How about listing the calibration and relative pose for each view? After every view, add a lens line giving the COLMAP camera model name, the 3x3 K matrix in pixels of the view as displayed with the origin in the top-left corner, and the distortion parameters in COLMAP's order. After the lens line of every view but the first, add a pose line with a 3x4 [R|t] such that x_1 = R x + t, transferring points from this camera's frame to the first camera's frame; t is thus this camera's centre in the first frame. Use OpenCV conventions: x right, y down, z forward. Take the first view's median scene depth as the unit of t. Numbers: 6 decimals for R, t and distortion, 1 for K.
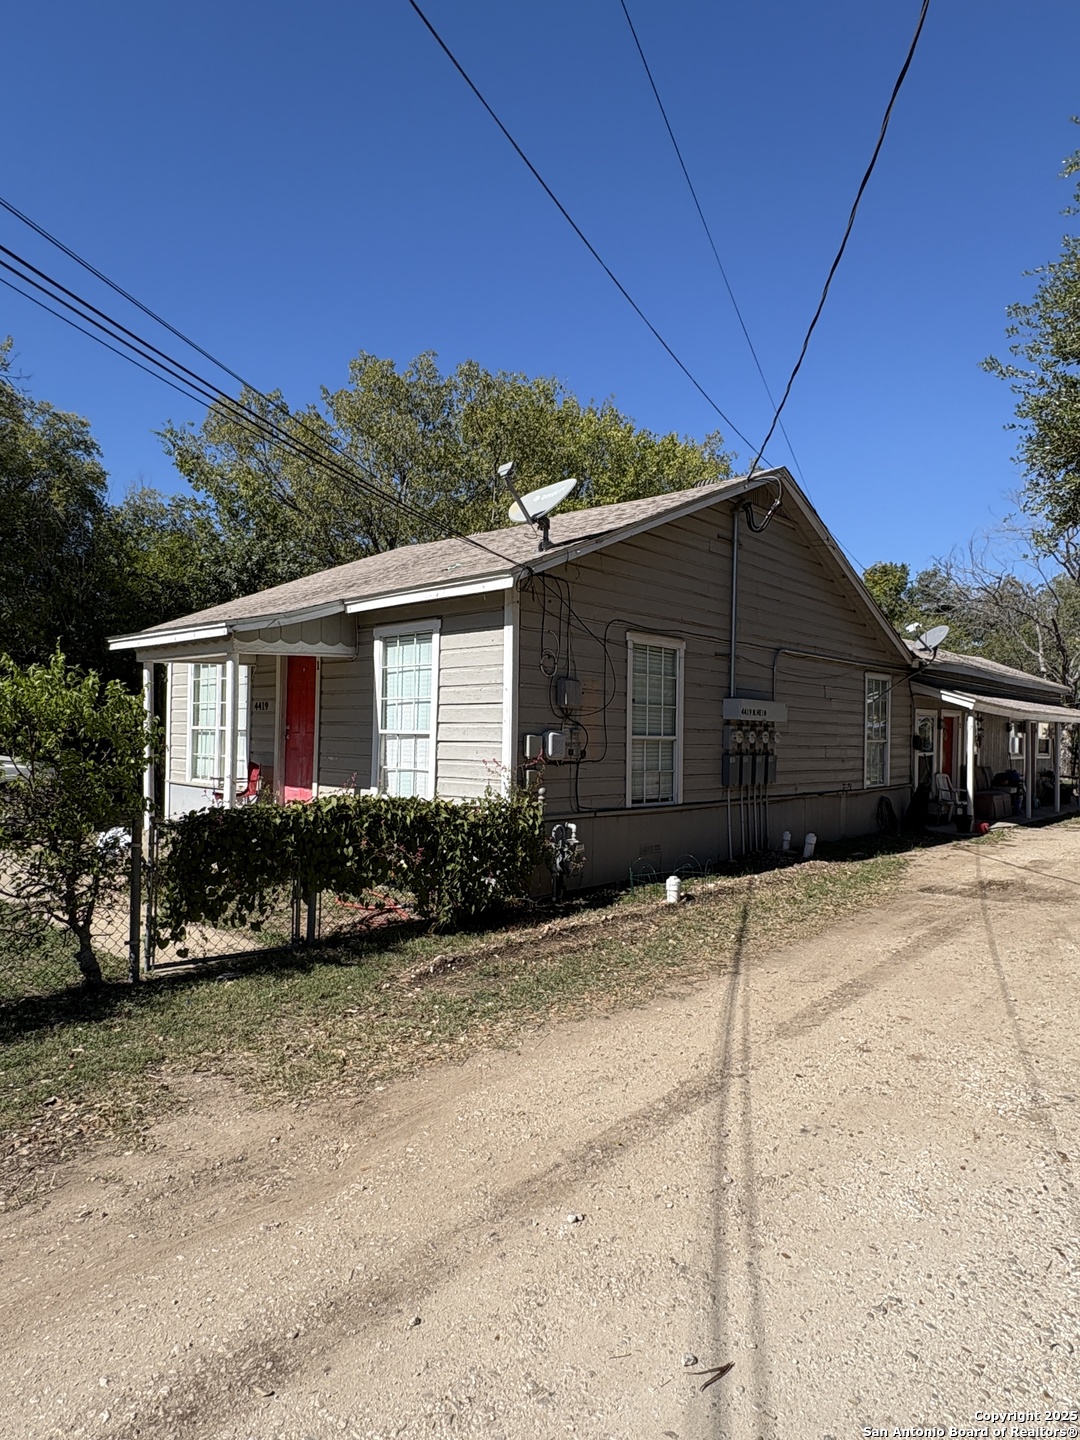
lens RADIAL K [[849.2, 0, 540.2], [0, 849.2, 720.7], [0, 0, 1]] dist [-0.007142, -0.000220]
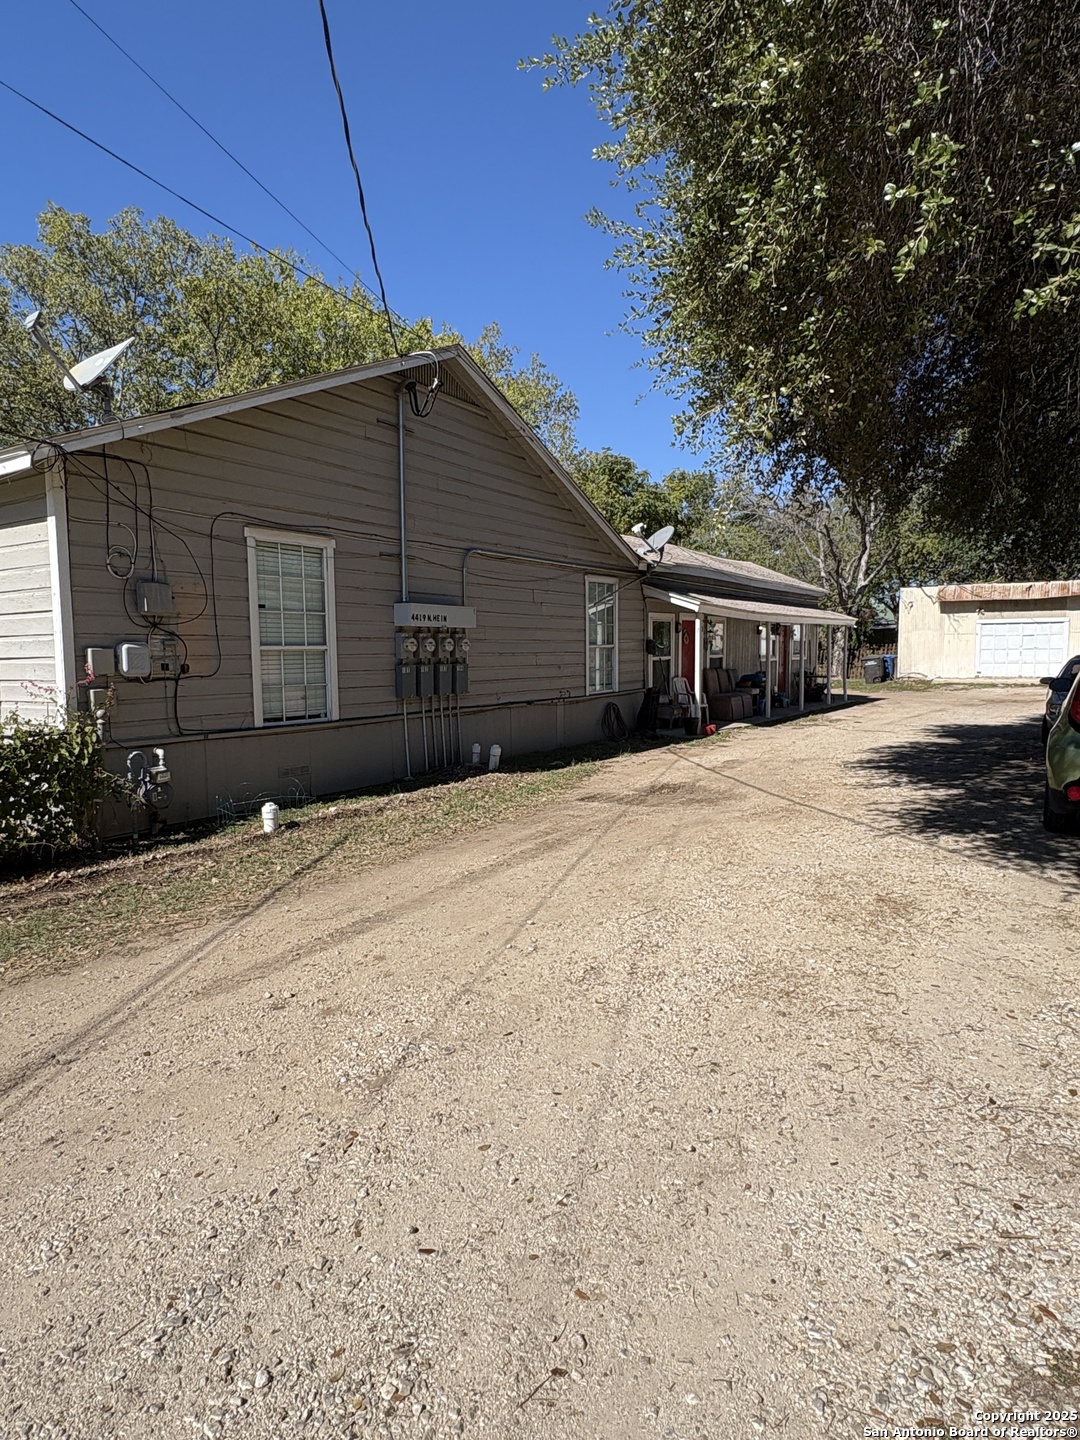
lens RADIAL K [[849.2, 0, 549.0], [0, 849.2, 719.3], [0, 0, 1]] dist [-0.007142, -0.000220]
pose [[0.982843, -0.042096, 0.179576, 0.230053], [0.024085, 0.994562, 0.101326, 0.010388], [-0.182865, -0.095263, 0.978512, 0.066850]]
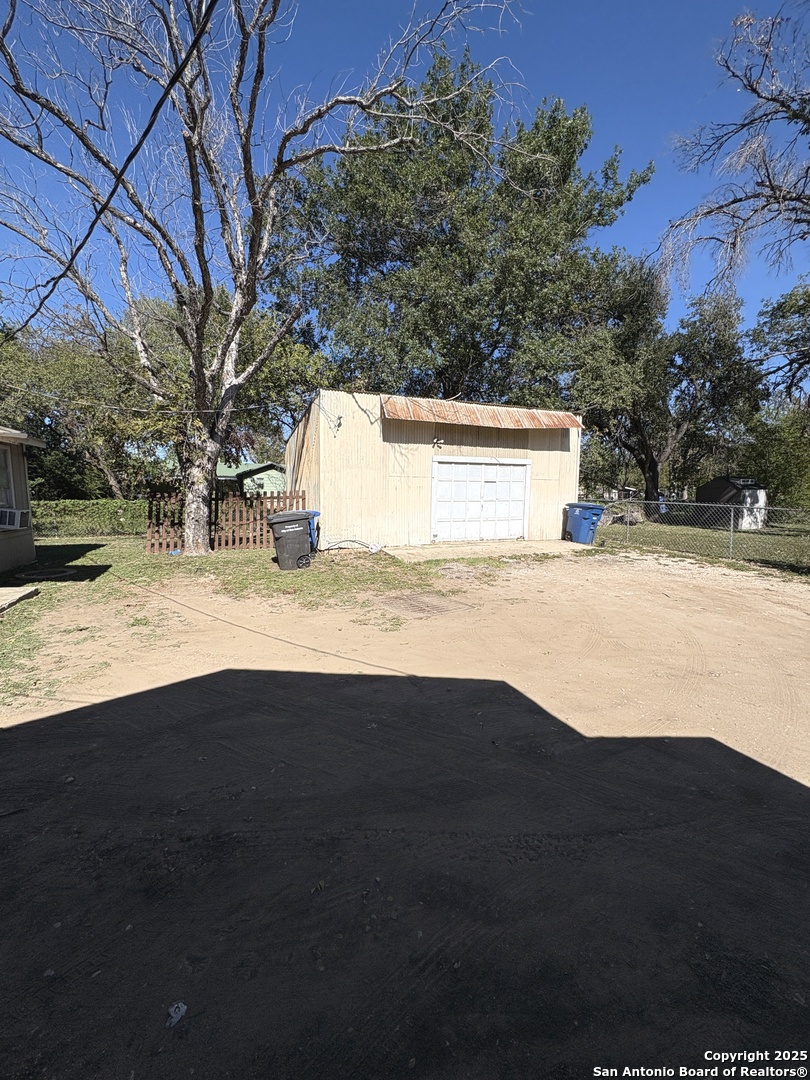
lens RADIAL K [[431.3, 0, 403.6], [0, 431.3, 541.0], [0, 0, 1]] dist [-0.001334, -0.000040]
pose [[0.459389, -0.117991, 0.880364, 1.408927], [-0.019935, 0.989519, 0.143023, 0.057763], [-0.888012, -0.083253, 0.452221, 2.476303]]
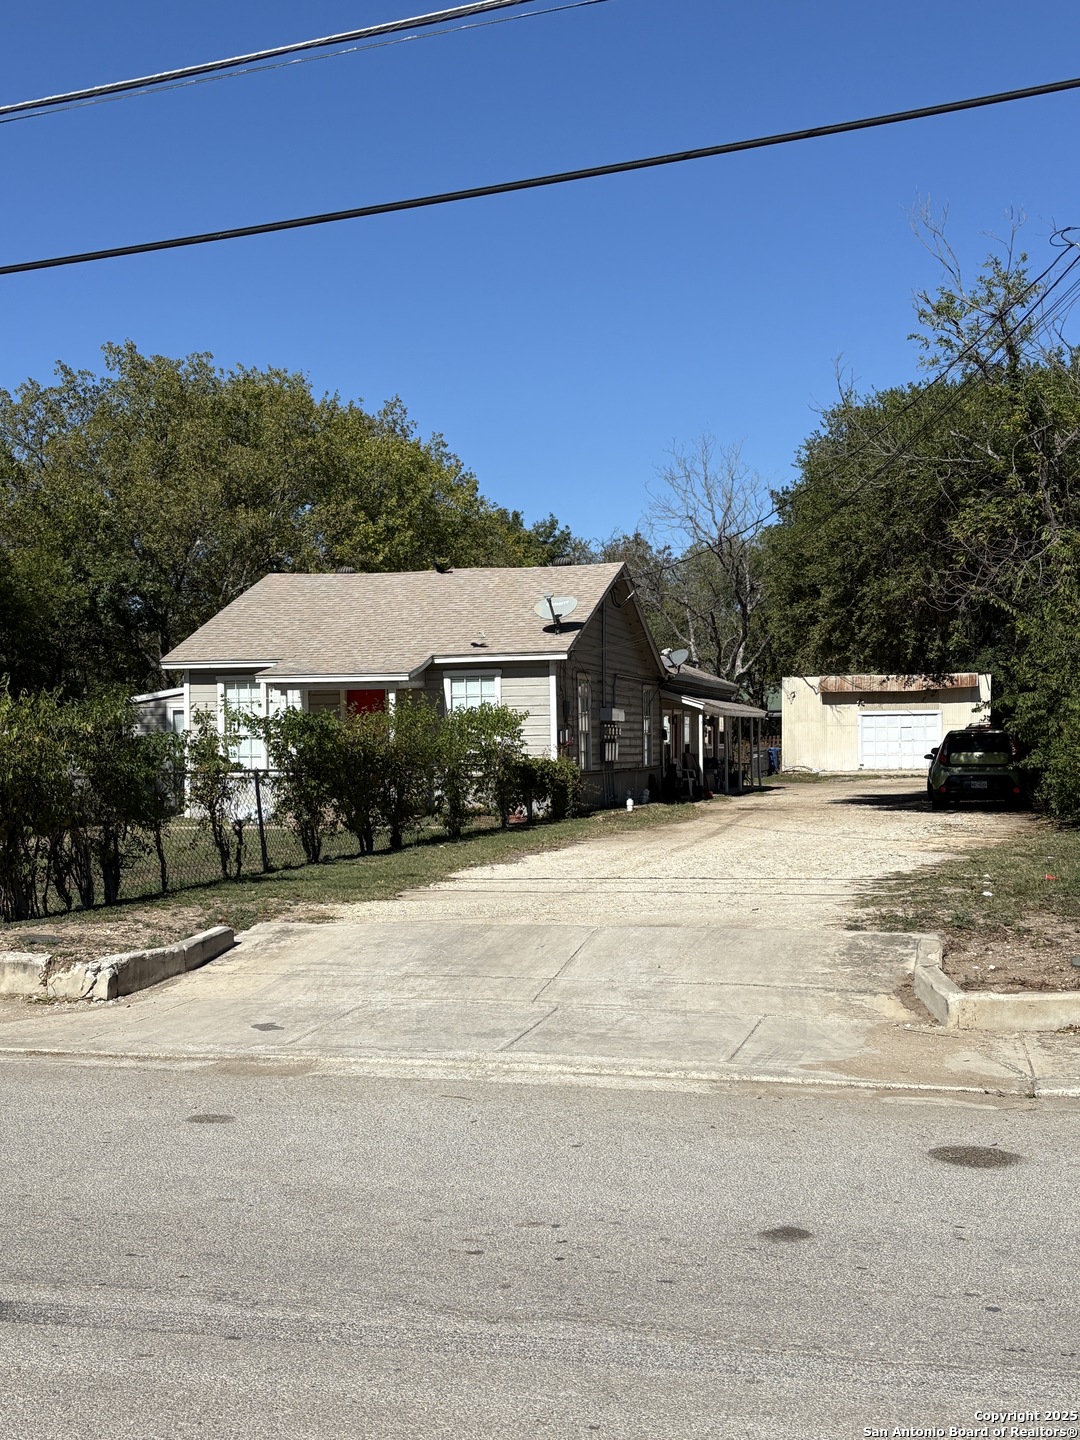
lens RADIAL K [[1648.7, 0, 538.3], [0, 1648.7, 720.2], [0, 0, 1]] dist [0.103615, 0.000000]
pose [[0.881937, -0.019108, 0.470980, -1.502416], [0.018088, 0.999814, 0.006692, -0.028505], [-0.471021, 0.002617, 0.882118, -1.888520]]
